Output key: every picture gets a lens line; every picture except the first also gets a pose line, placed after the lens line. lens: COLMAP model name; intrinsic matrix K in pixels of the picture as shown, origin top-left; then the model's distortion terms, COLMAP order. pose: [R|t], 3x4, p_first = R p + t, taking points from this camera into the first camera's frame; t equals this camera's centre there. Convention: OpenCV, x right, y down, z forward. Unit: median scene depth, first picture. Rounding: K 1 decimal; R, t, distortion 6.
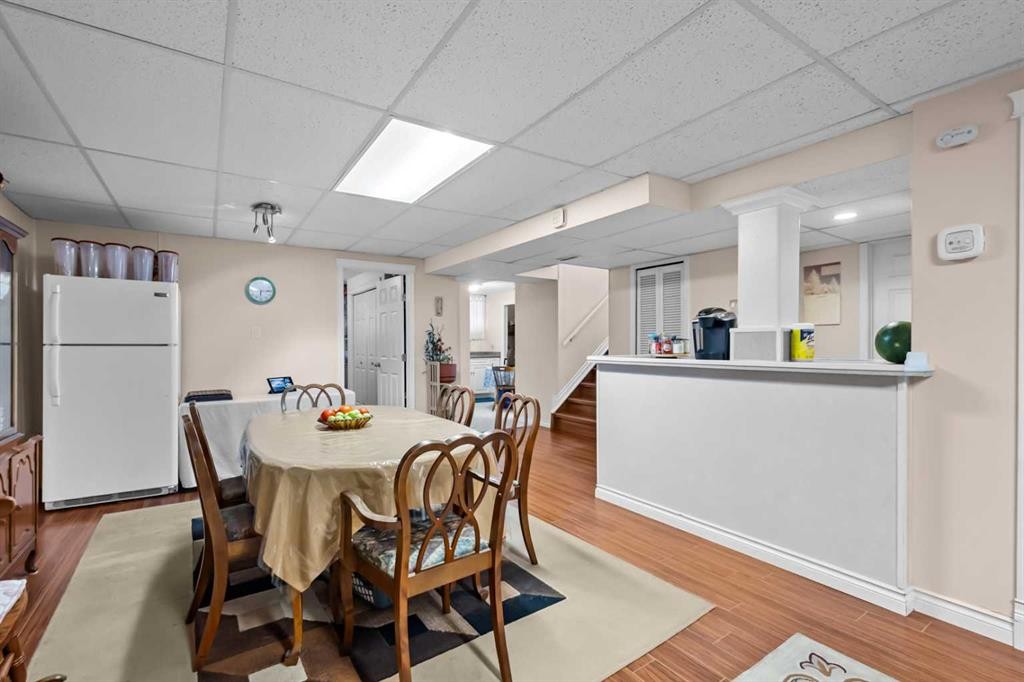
lens RADIAL K [[457.8, 0, 499.7], [0, 457.8, 341.0], [0, 0, 1]] dist [0.001698, 0.000377]
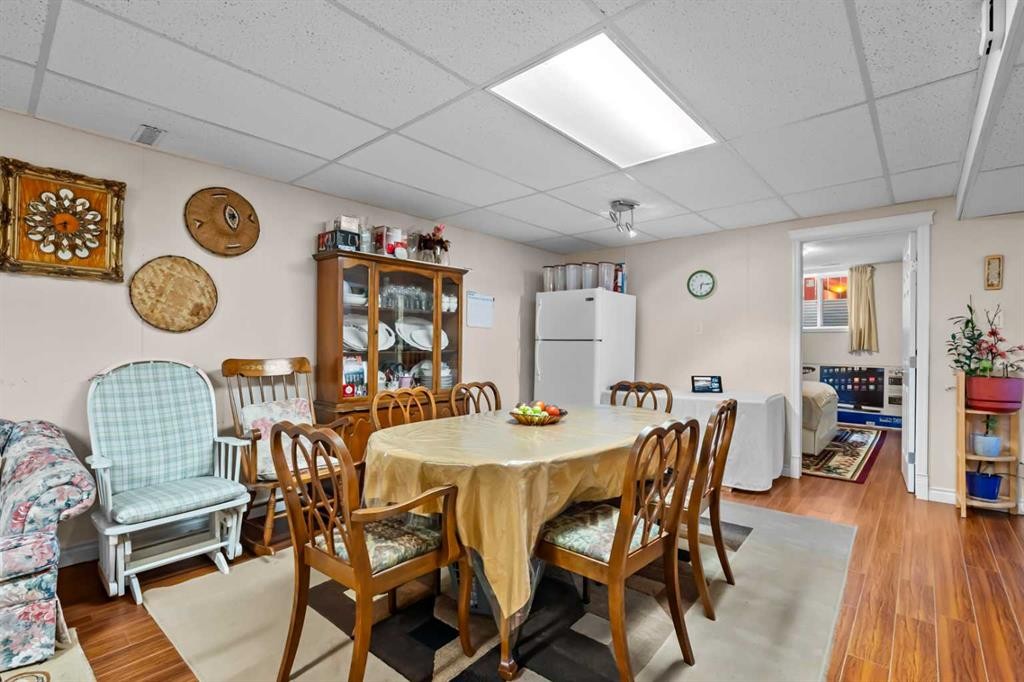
lens RADIAL K [[457.8, 0, 499.7], [0, 457.8, 341.0], [0, 0, 1]] dist [0.001698, 0.000377]
pose [[0.274587, -0.000670, -0.961562, 0.310200], [0.000646, 1.000000, -0.000513, 0.009415], [0.961562, -0.000480, 0.274588, 0.362478]]
